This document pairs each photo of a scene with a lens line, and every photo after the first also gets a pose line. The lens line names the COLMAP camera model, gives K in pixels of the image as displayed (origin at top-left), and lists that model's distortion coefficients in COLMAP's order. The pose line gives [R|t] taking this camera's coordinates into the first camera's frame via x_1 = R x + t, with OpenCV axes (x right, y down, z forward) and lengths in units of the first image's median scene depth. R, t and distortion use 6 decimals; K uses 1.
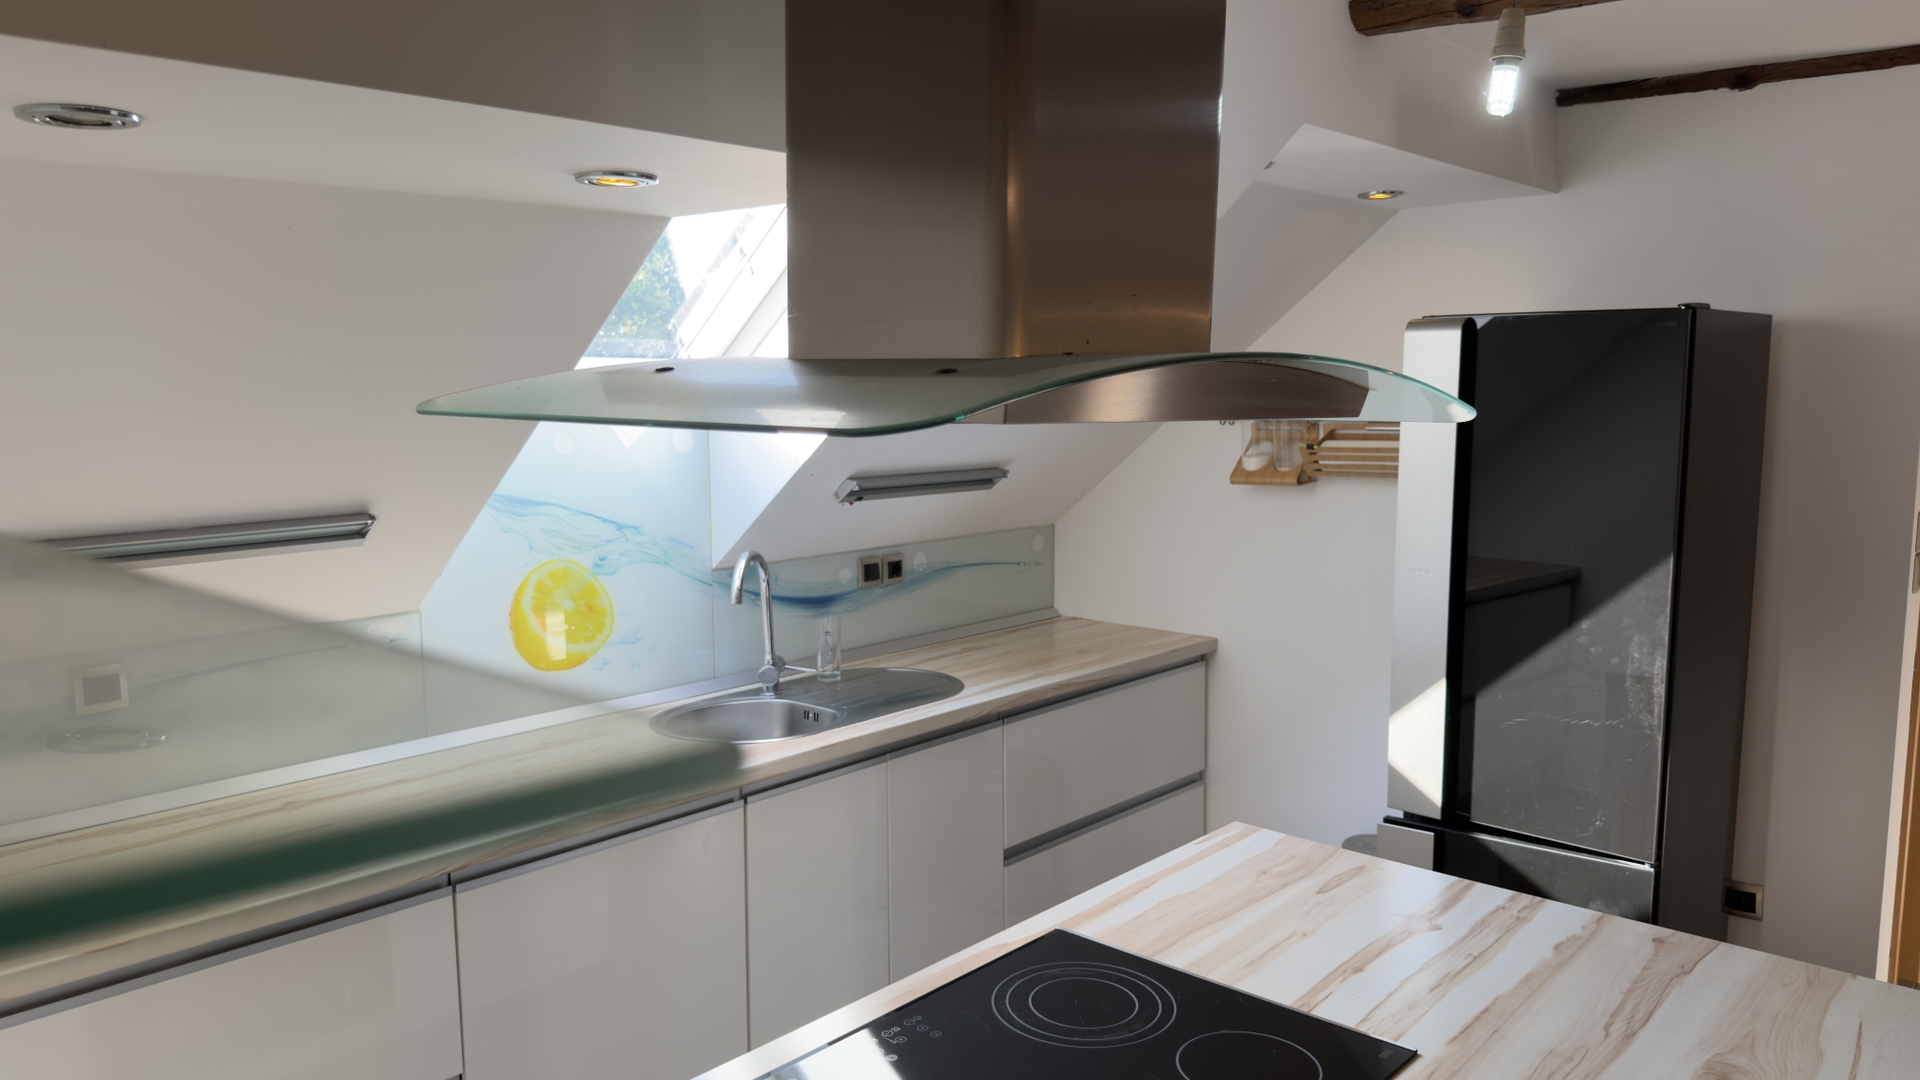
lens RADIAL K [[1337.4, 0, 960.0], [0, 1337.4, 540.0], [0, 0, 1]] dist [0.165445, -0.375427]
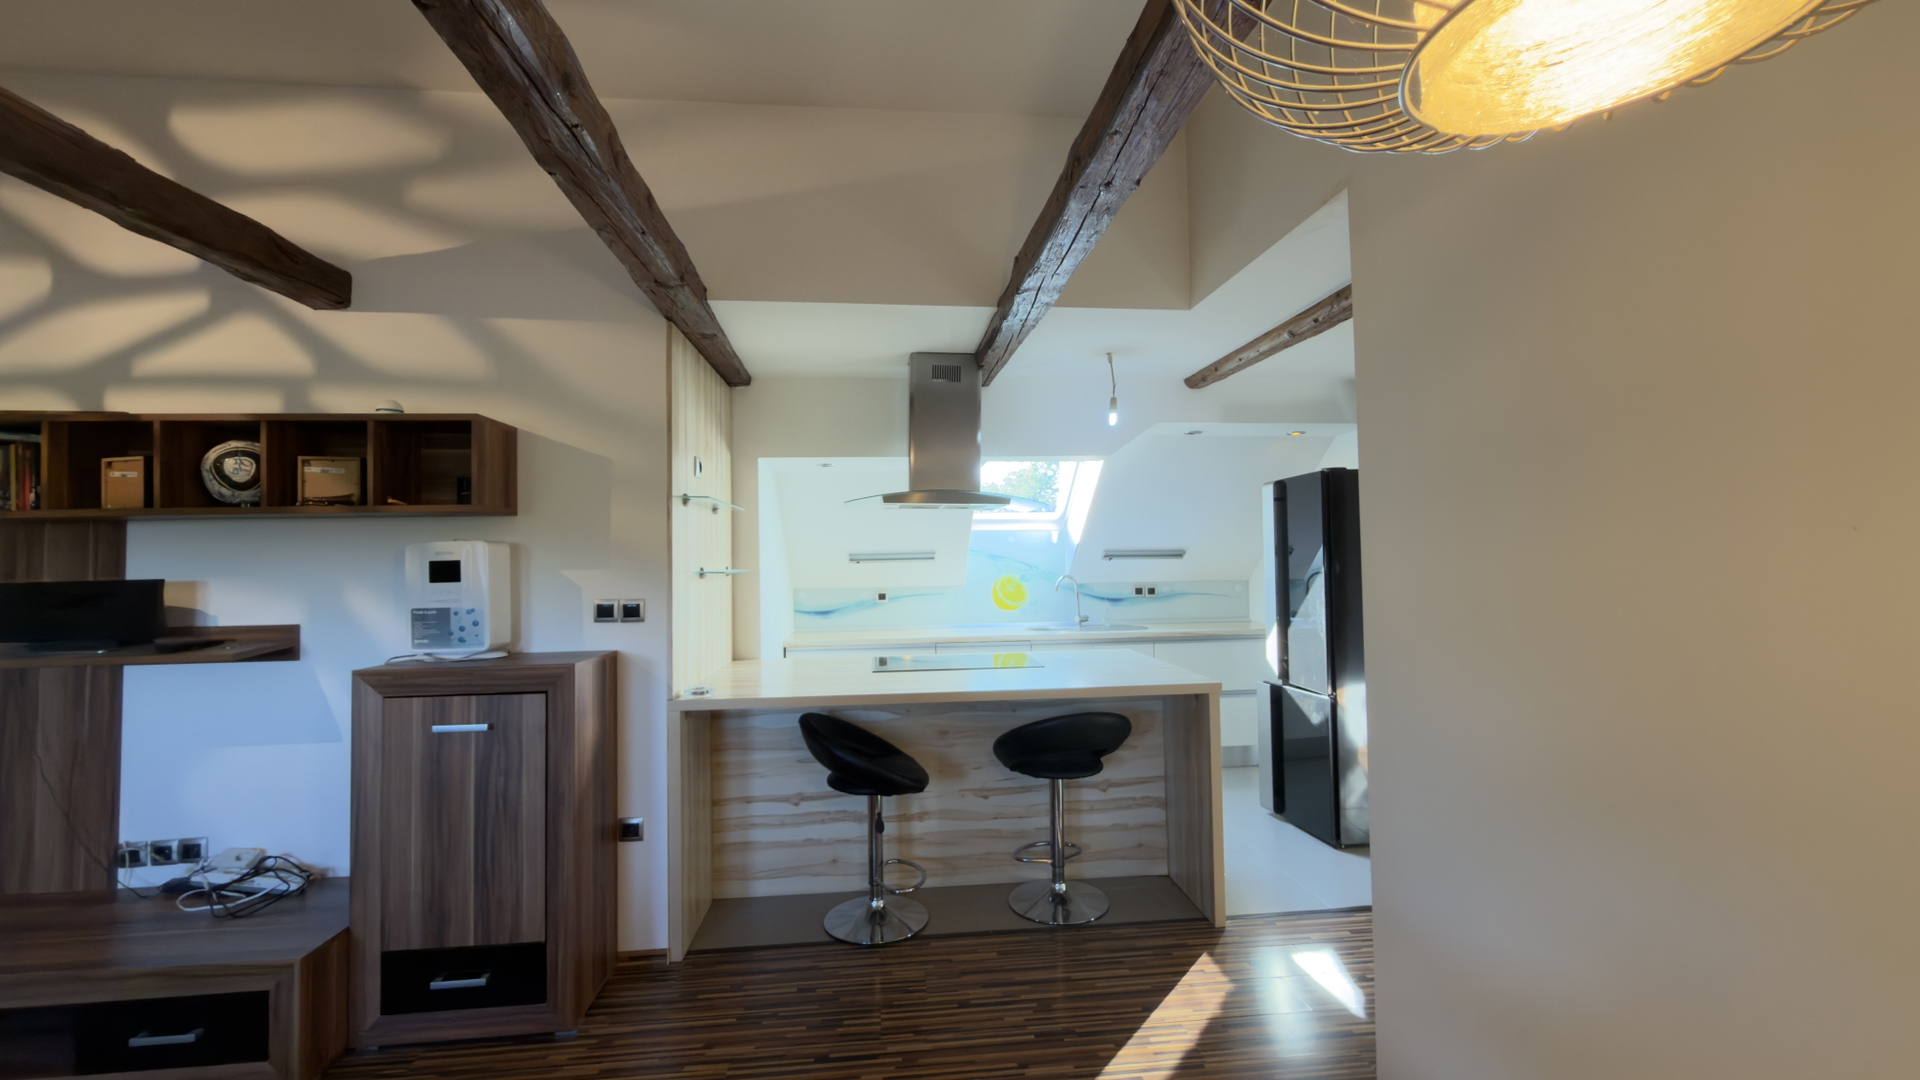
lens RADIAL K [[762.3, 0, 954.2], [0, 762.3, 534.6], [0, 0, 1]] dist [-0.000840, -0.000069]
pose [[0.736394, -0.030809, -0.675851, 0.824107], [-0.065819, 0.990962, -0.116888, 0.135933], [0.673344, 0.130560, 0.727710, -0.420085]]
